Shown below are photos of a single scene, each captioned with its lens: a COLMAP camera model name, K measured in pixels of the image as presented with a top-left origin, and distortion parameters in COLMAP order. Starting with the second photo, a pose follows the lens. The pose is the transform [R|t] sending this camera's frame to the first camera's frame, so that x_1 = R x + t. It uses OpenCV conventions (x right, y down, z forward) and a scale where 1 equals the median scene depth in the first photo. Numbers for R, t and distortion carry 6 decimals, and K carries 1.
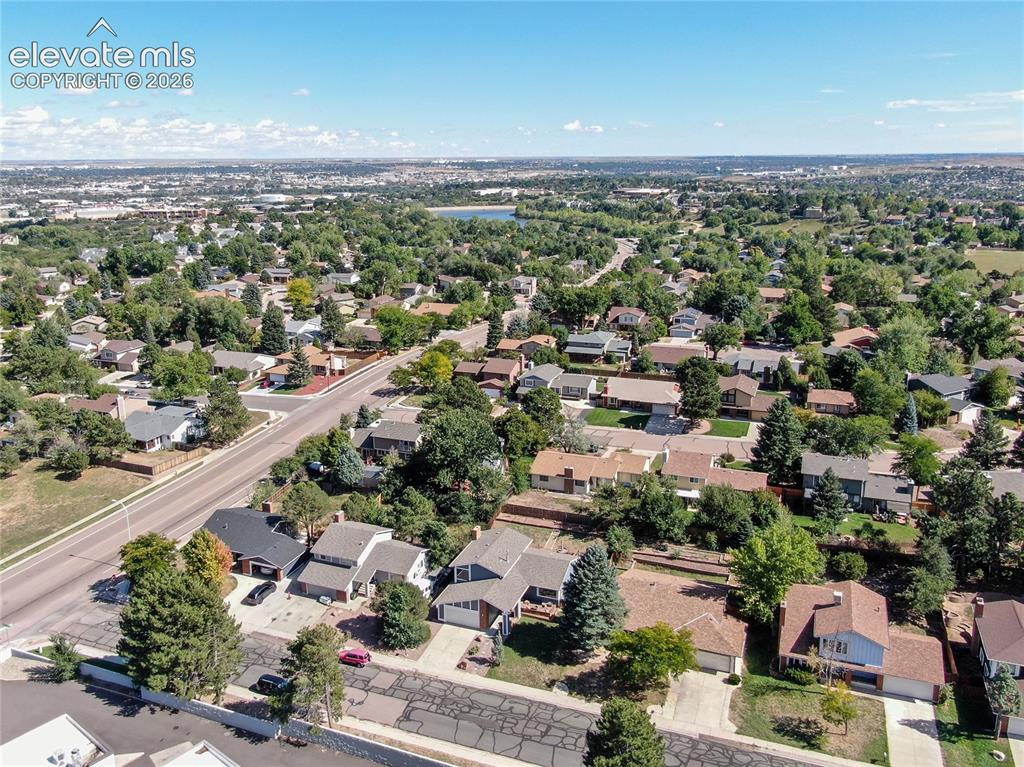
lens RADIAL K [[820.0, 0, 512.0], [0, 820.0, 383.5], [0, 0, 1]] dist [-0.145067, -0.000054]
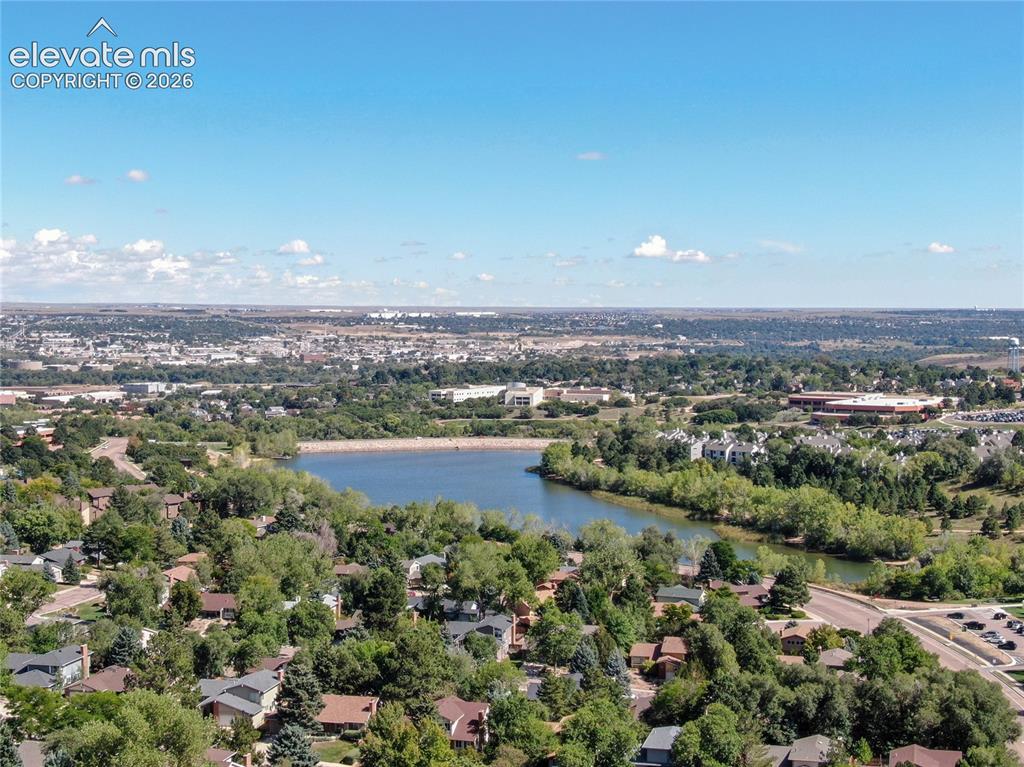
lens RADIAL K [[1431.5, 0, 512.0], [0, 1431.5, 383.5], [0, 0, 1]] dist [-0.313087, -0.007840]
pose [[0.999900, 0.010629, -0.009361, -0.001867], [-0.012403, 0.976245, -0.216316, -0.058209], [0.006840, 0.216410, 0.976279, 0.202533]]
